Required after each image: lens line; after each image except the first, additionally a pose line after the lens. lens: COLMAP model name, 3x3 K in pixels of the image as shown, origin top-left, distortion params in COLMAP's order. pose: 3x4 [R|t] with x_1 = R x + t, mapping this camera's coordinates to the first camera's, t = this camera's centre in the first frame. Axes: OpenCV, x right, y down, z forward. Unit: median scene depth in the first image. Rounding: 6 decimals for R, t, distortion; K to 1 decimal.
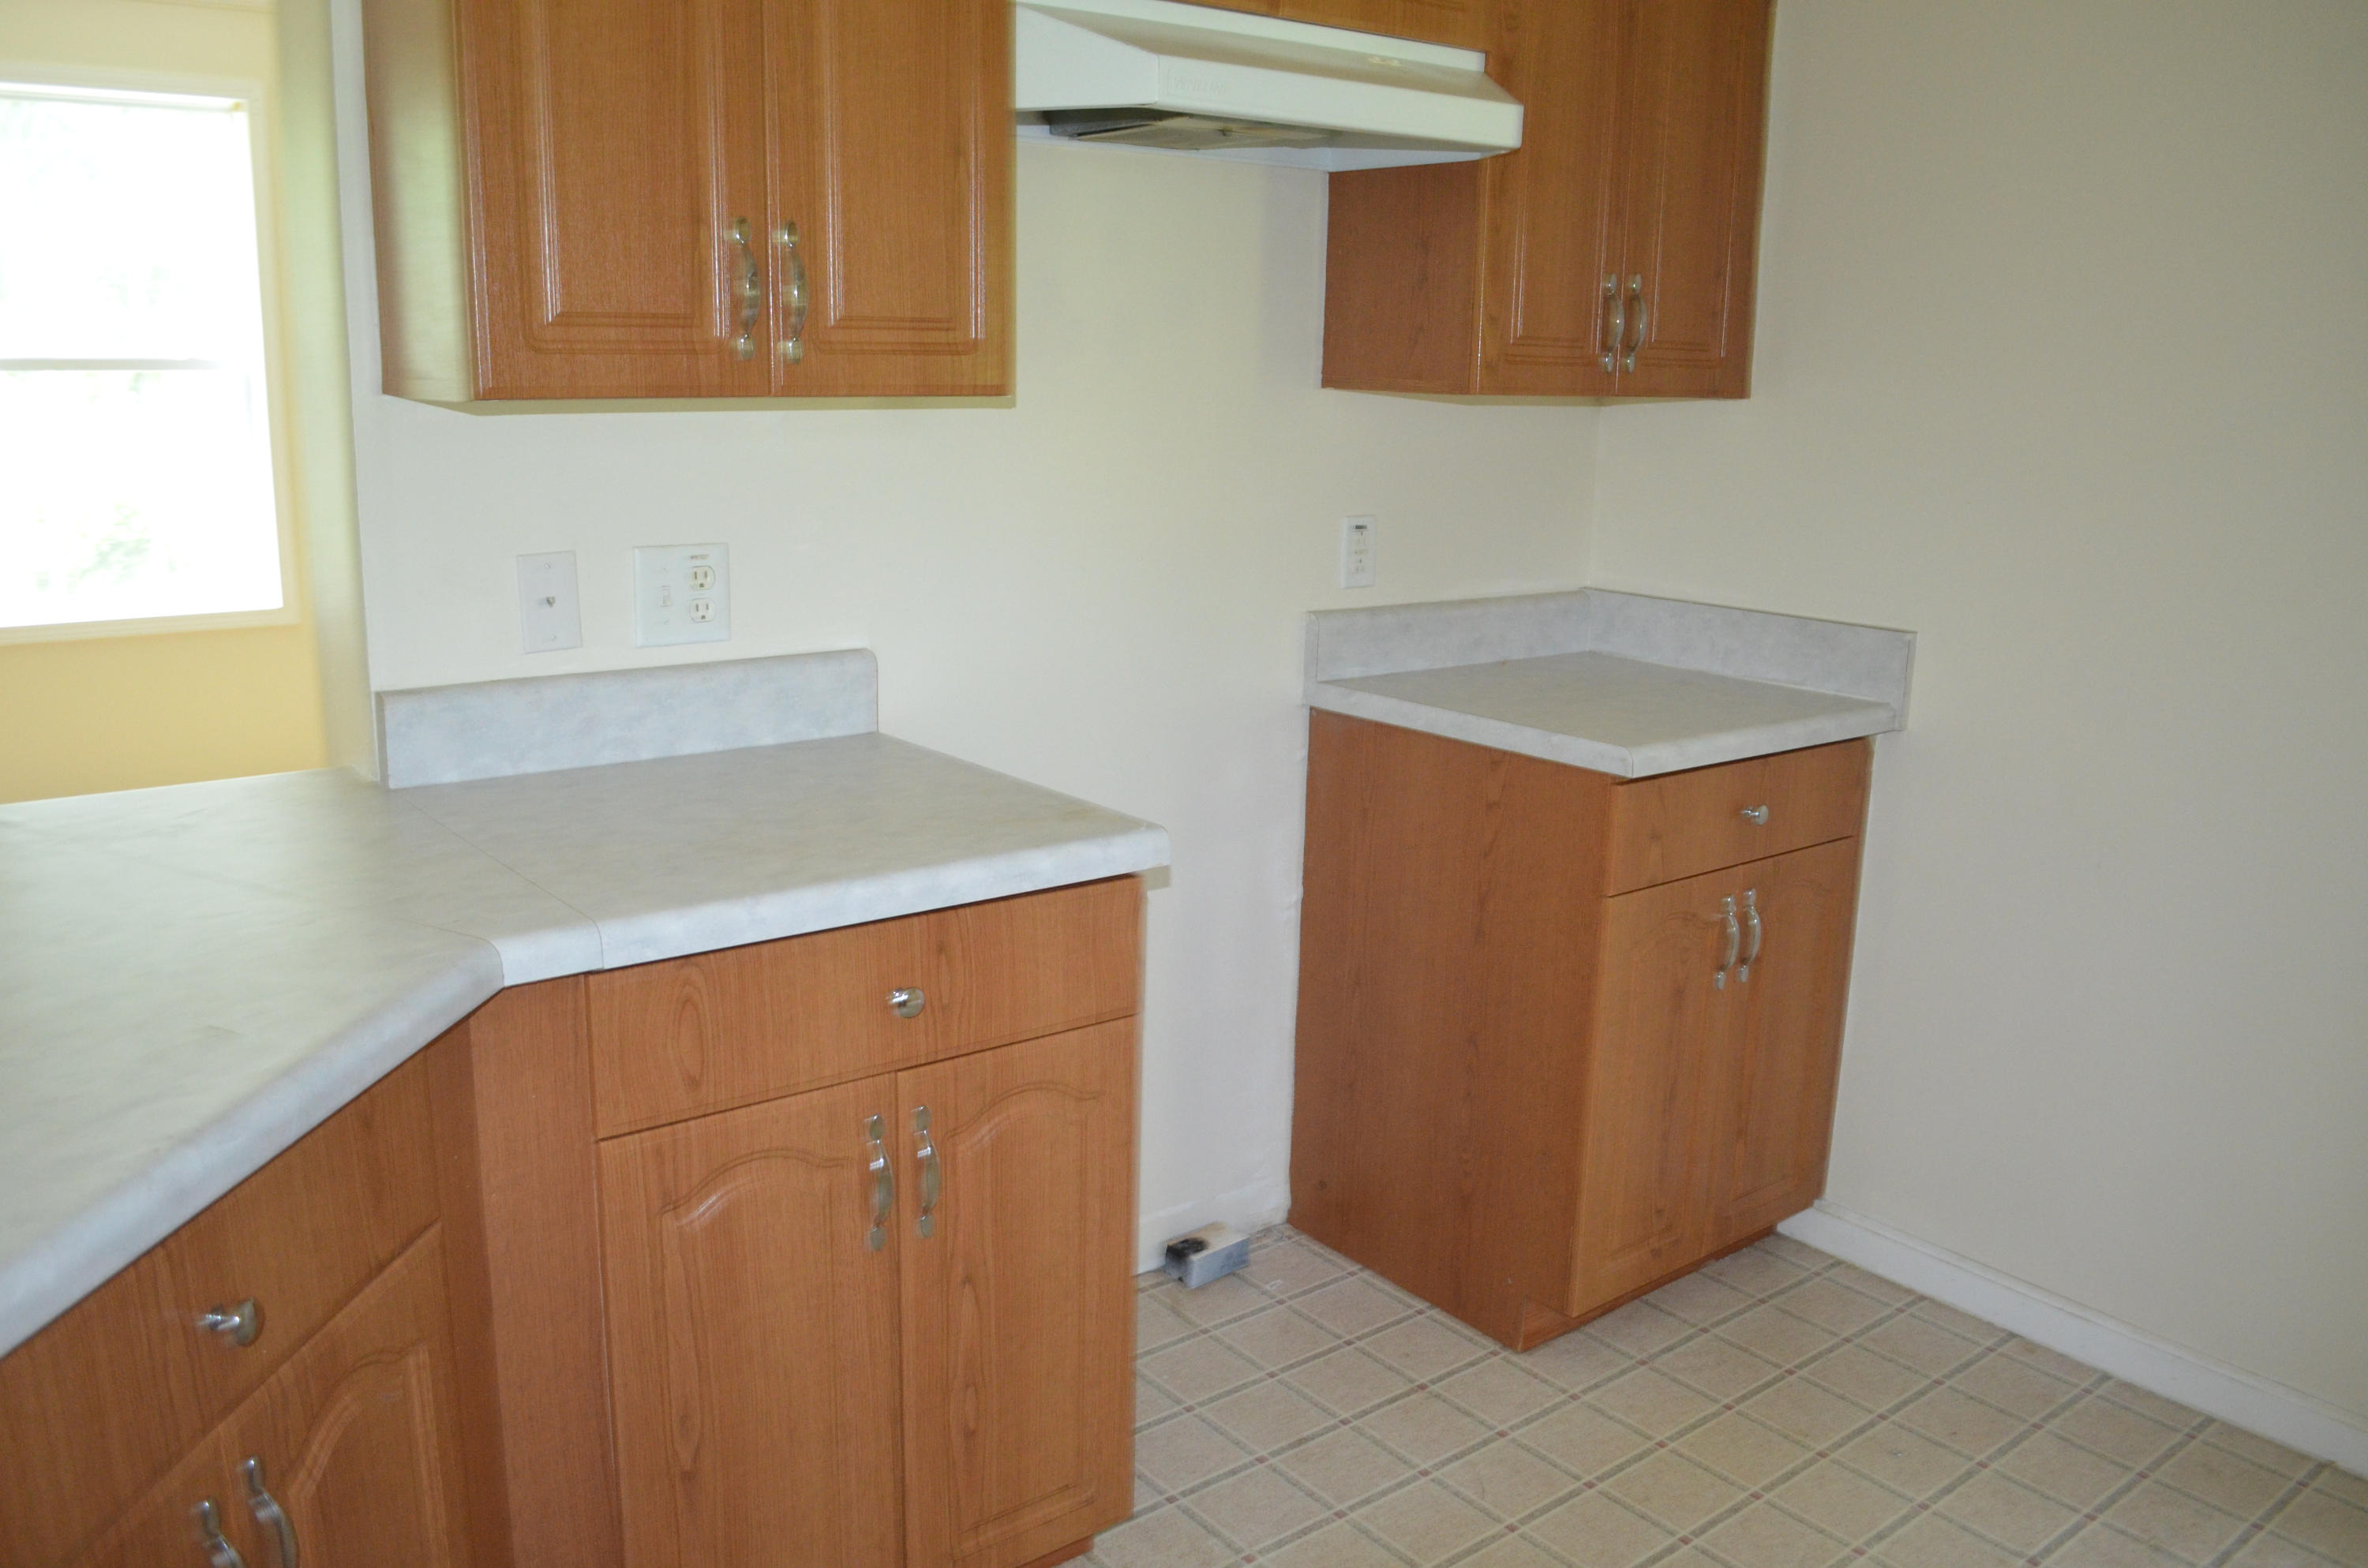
lens RADIAL K [[1855.3, 0, 1184.0], [0, 1855.3, 784.0], [0, 0, 1]] dist [-0.083380, 0.002640]
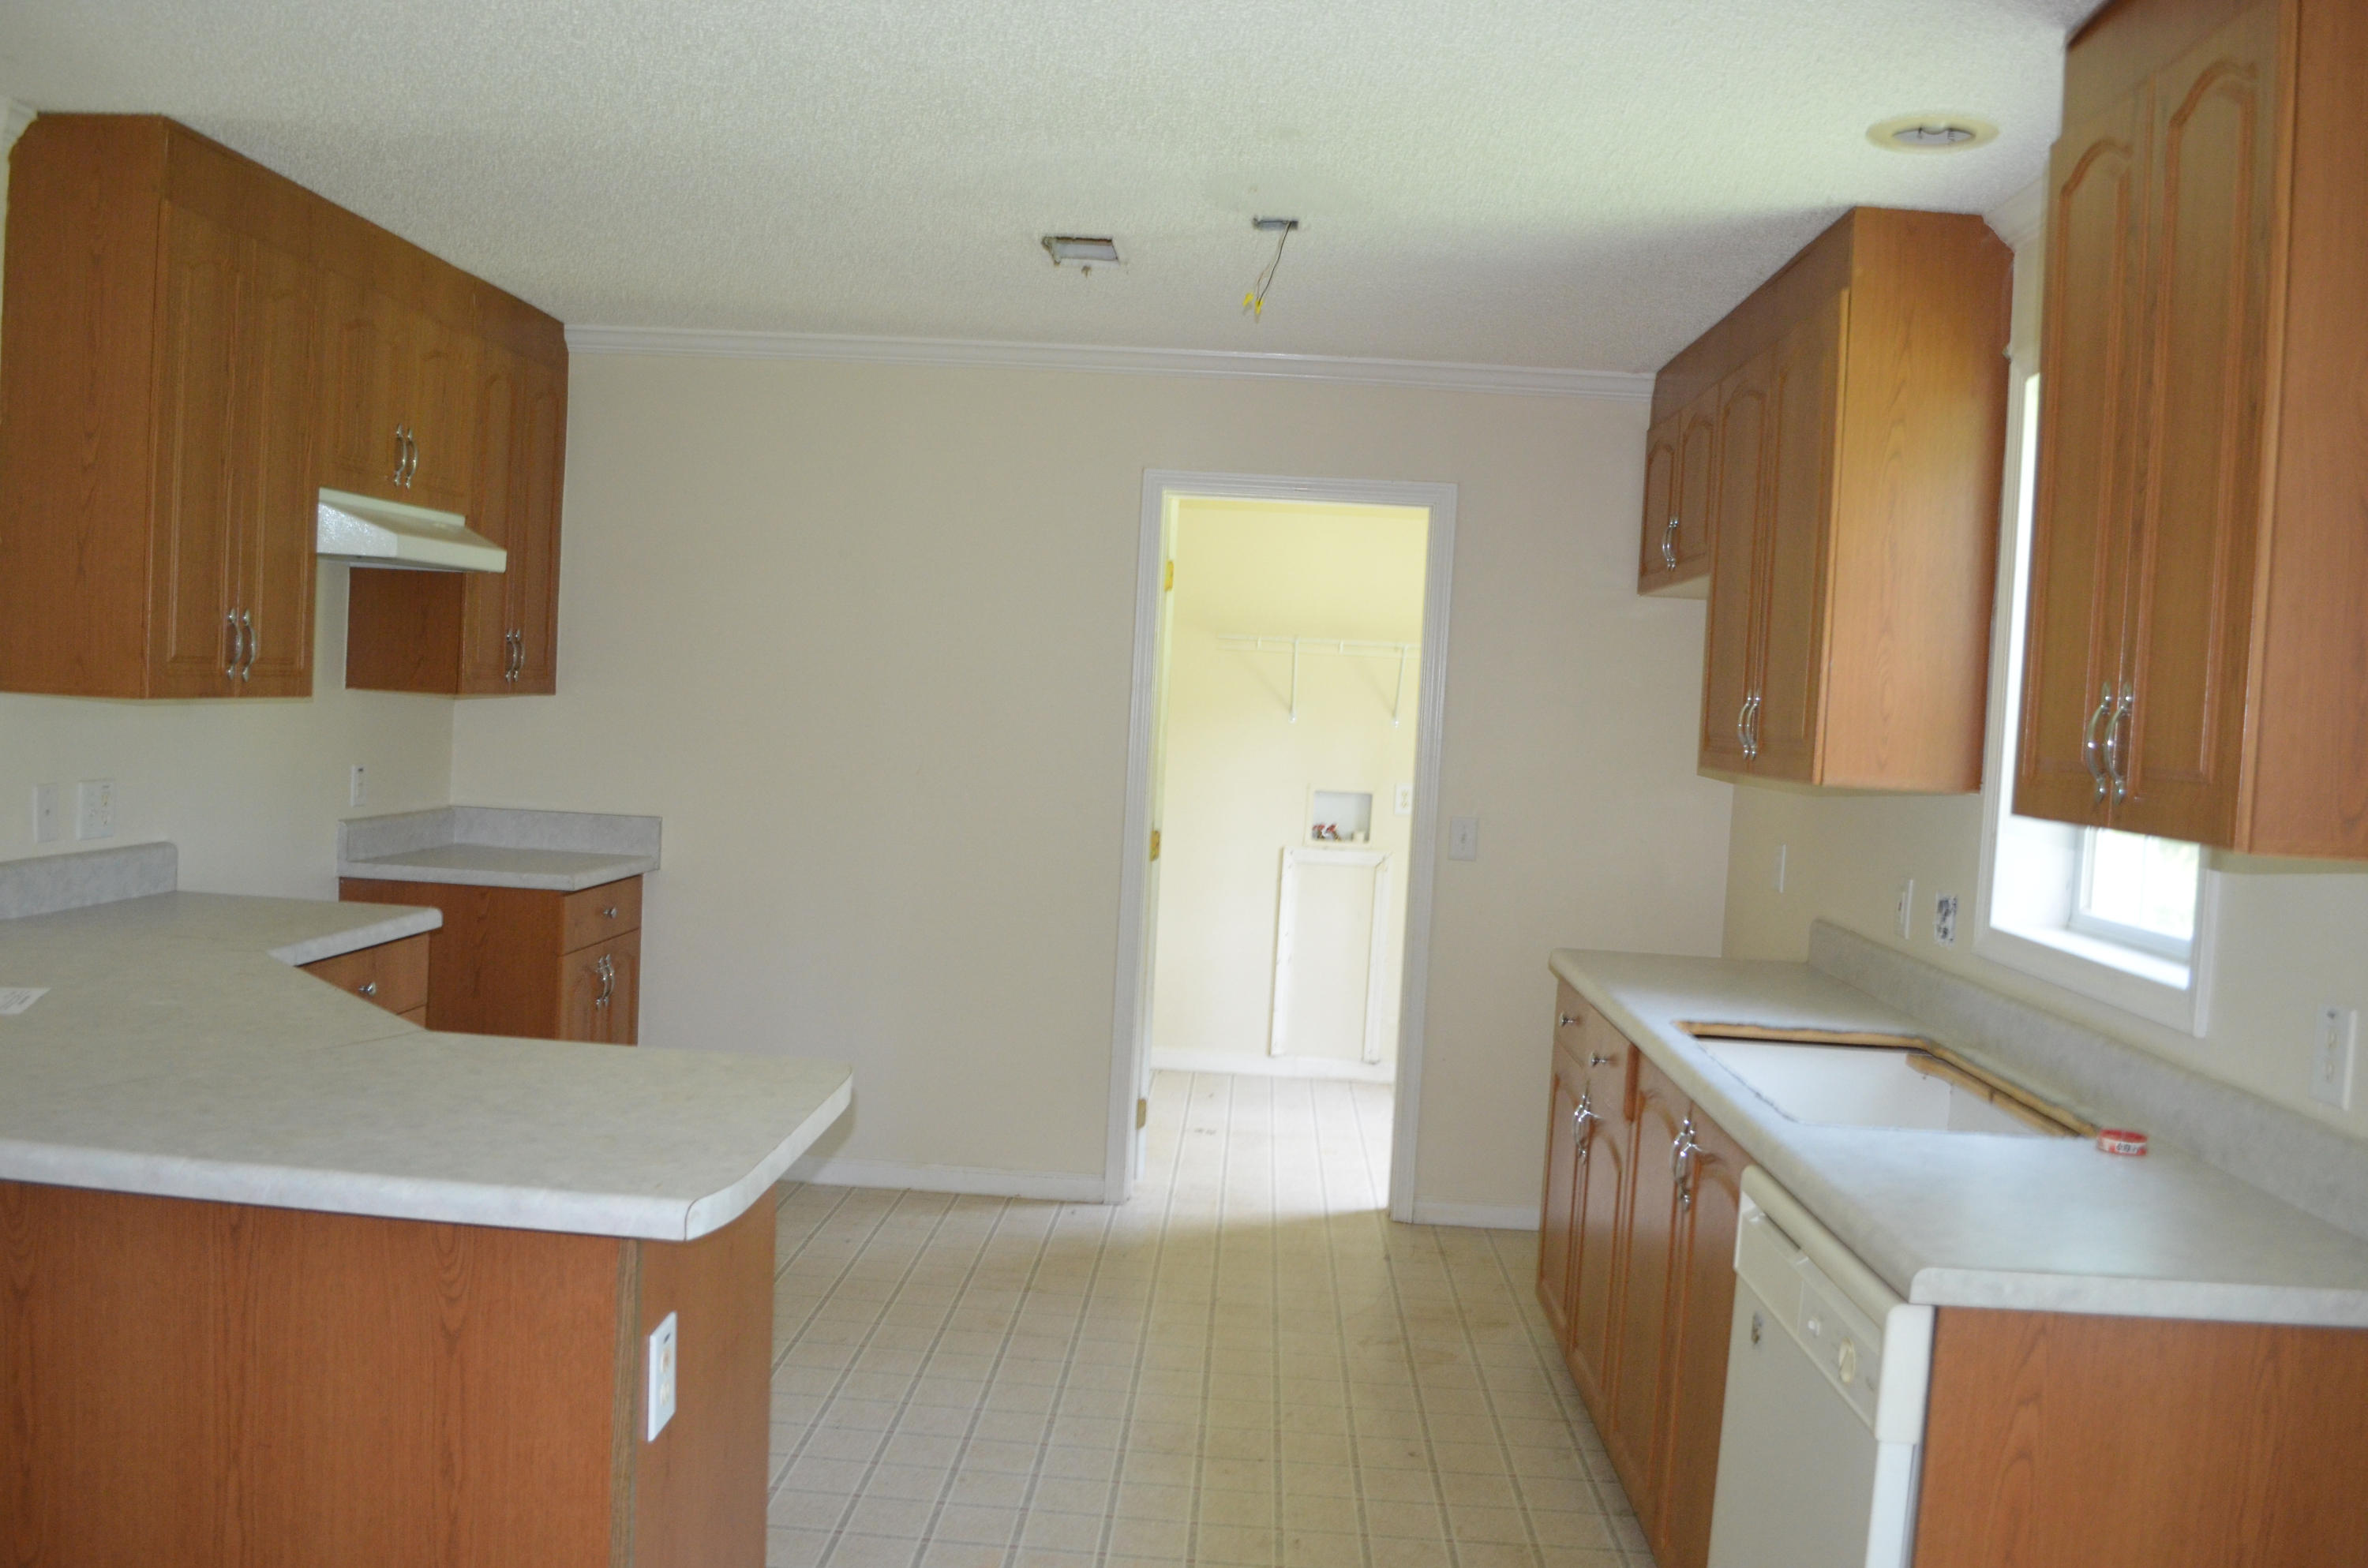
lens RADIAL K [[1855.3, 0, 1184.0], [0, 1855.3, 784.0], [0, 0, 1]] dist [-0.083380, 0.002640]
pose [[0.653293, -0.021036, 0.756813, -0.749609], [0.127740, 0.988346, -0.082796, 0.119601], [-0.746251, 0.150765, 0.648367, -0.706358]]
